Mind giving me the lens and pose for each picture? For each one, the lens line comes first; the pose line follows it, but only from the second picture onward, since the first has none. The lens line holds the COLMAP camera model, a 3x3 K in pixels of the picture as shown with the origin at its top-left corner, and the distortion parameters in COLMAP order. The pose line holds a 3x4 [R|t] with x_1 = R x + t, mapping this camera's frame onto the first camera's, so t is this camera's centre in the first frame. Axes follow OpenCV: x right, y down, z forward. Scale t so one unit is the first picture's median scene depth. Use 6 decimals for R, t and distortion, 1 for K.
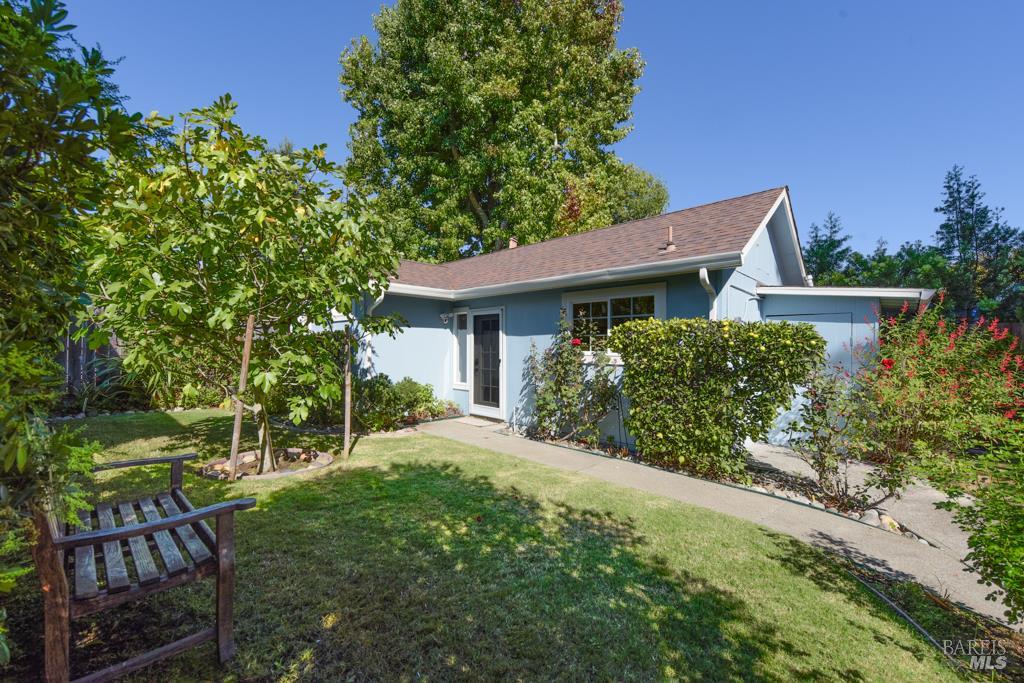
lens RADIAL K [[409.0, 0, 508.9], [0, 409.0, 345.2], [0, 0, 1]] dist [0.002584, -0.000173]
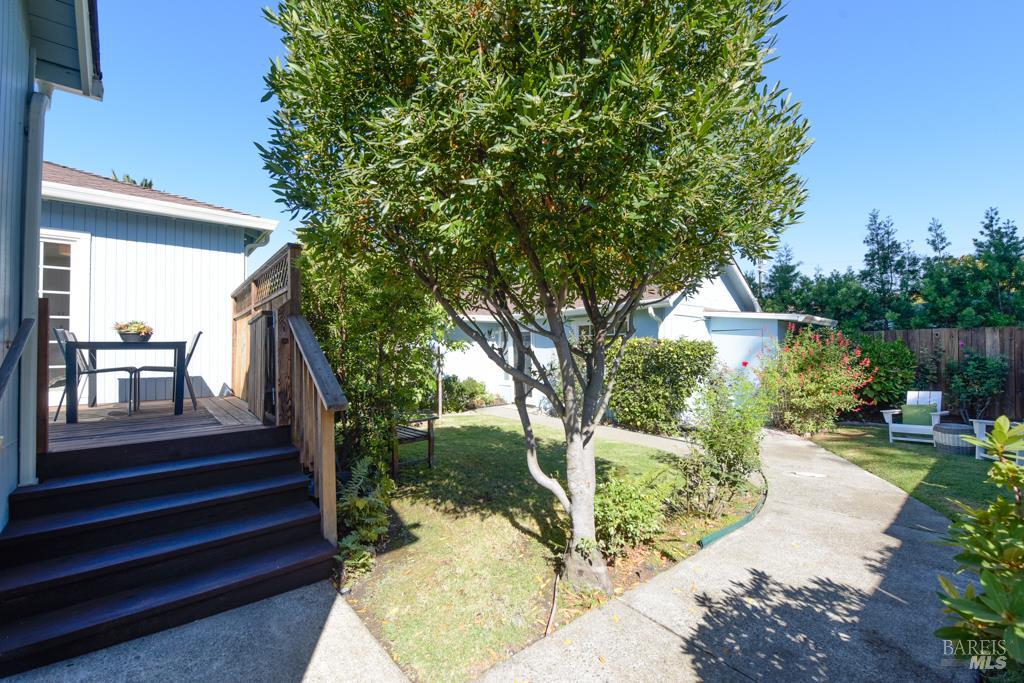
lens RADIAL K [[409.0, 0, 514.4], [0, 409.0, 340.7], [0, 0, 1]] dist [0.002584, -0.000173]
pose [[0.995686, -0.023877, -0.089666, 0.065582], [0.022755, 0.999650, -0.013515, -0.037470], [0.089957, 0.011417, 0.995880, -0.589598]]
